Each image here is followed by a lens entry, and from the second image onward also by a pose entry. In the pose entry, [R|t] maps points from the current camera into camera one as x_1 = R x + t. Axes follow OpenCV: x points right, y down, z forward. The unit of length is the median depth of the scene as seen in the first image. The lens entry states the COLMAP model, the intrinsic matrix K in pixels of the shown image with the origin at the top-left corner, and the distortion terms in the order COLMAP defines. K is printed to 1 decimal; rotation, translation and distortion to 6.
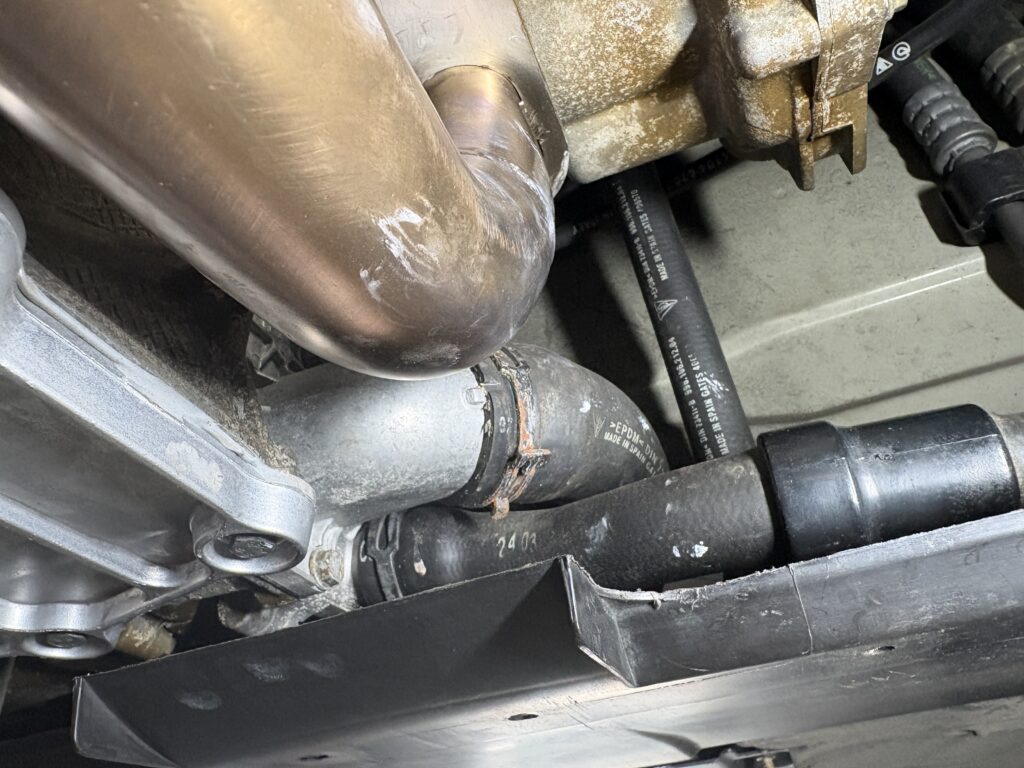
lens RADIAL K [[771.2, 0, 463.6], [0, 771.2, 383.4], [0, 0, 1]] dist [0.000234, -0.000049]
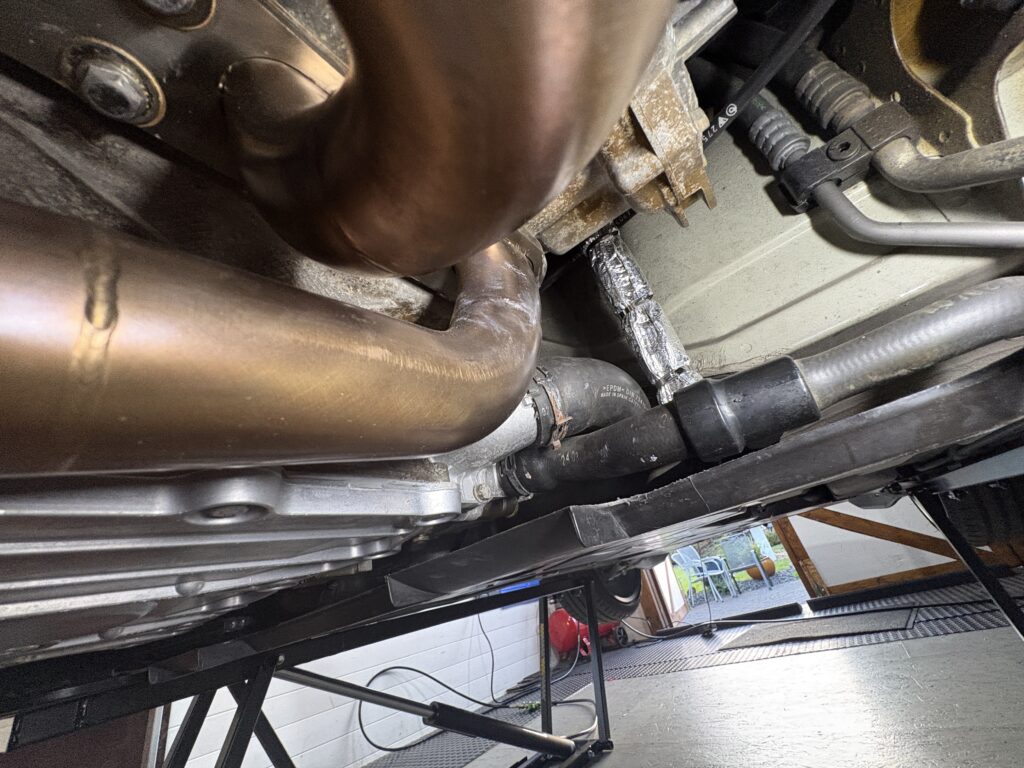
lens RADIAL K [[406.7, 0, 514.8], [0, 406.7, 381.5], [0, 0, 1]] dist [-0.000771, -0.000135]
pose [[0.953860, -0.247075, -0.170604, 0.159132], [0.275448, 0.946219, 0.169701, -0.196548], [0.119500, -0.208864, 0.970616, -0.006124]]
